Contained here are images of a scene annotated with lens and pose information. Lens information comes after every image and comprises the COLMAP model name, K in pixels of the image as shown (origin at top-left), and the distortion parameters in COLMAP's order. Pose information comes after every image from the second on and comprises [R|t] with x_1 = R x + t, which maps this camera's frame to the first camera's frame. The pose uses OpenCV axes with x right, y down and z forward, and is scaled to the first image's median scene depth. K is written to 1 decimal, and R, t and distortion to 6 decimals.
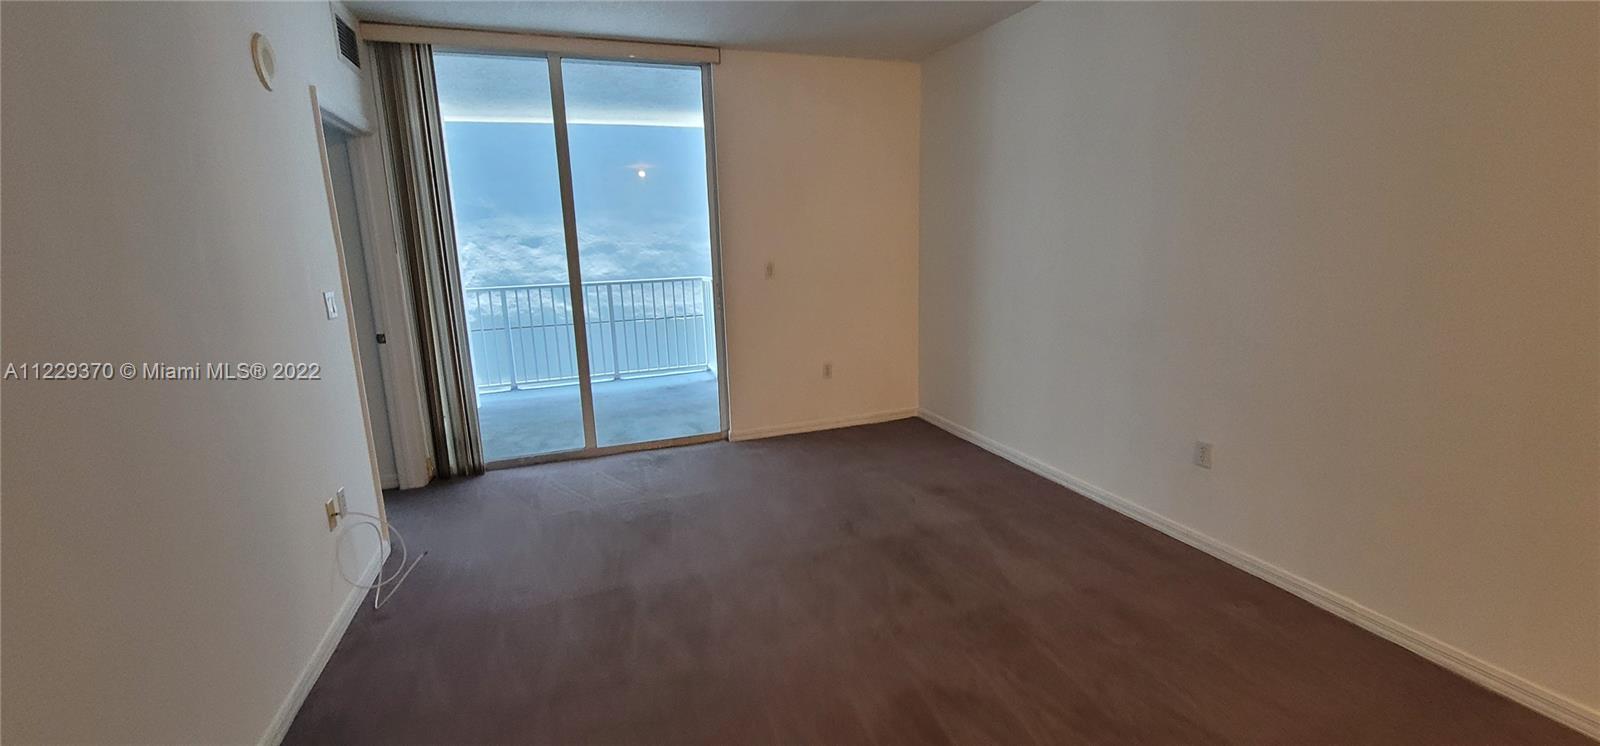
lens RADIAL K [[655.9, 0, 800.0], [0, 655.9, 373.0], [0, 0, 1]] dist [-0.000034, 0.000884]
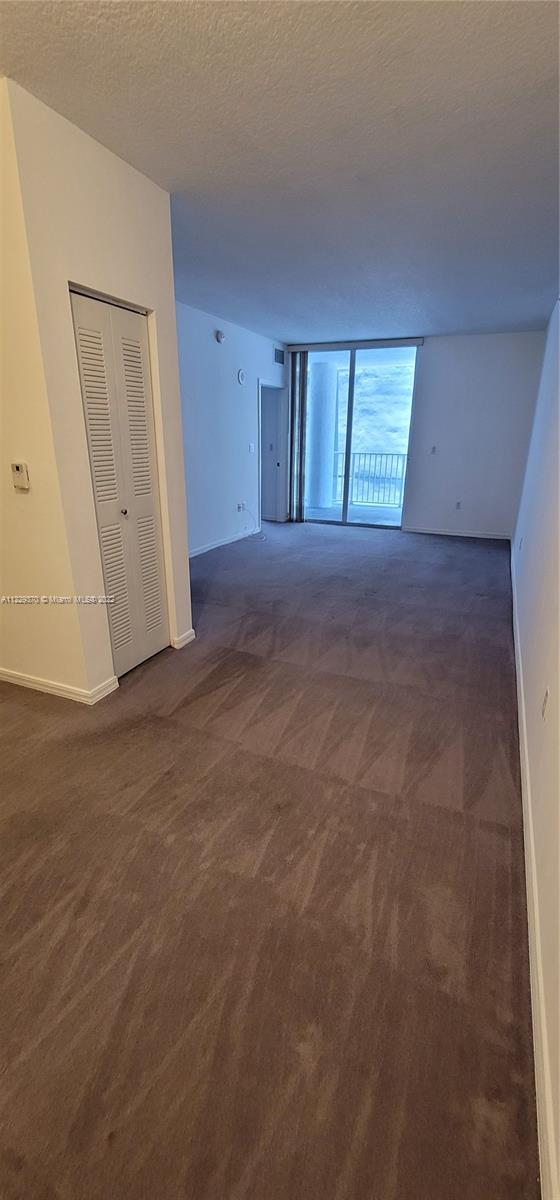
lens RADIAL K [[491.9, 0, 282.9], [0, 491.9, 603.3], [0, 0, 1]] dist [-0.000034, 0.000884]
pose [[0.726500, 0.258395, -0.636734, 0.777739], [-0.165099, 0.965101, 0.203277, 0.080187], [0.667039, -0.042557, 0.743807, -0.514297]]
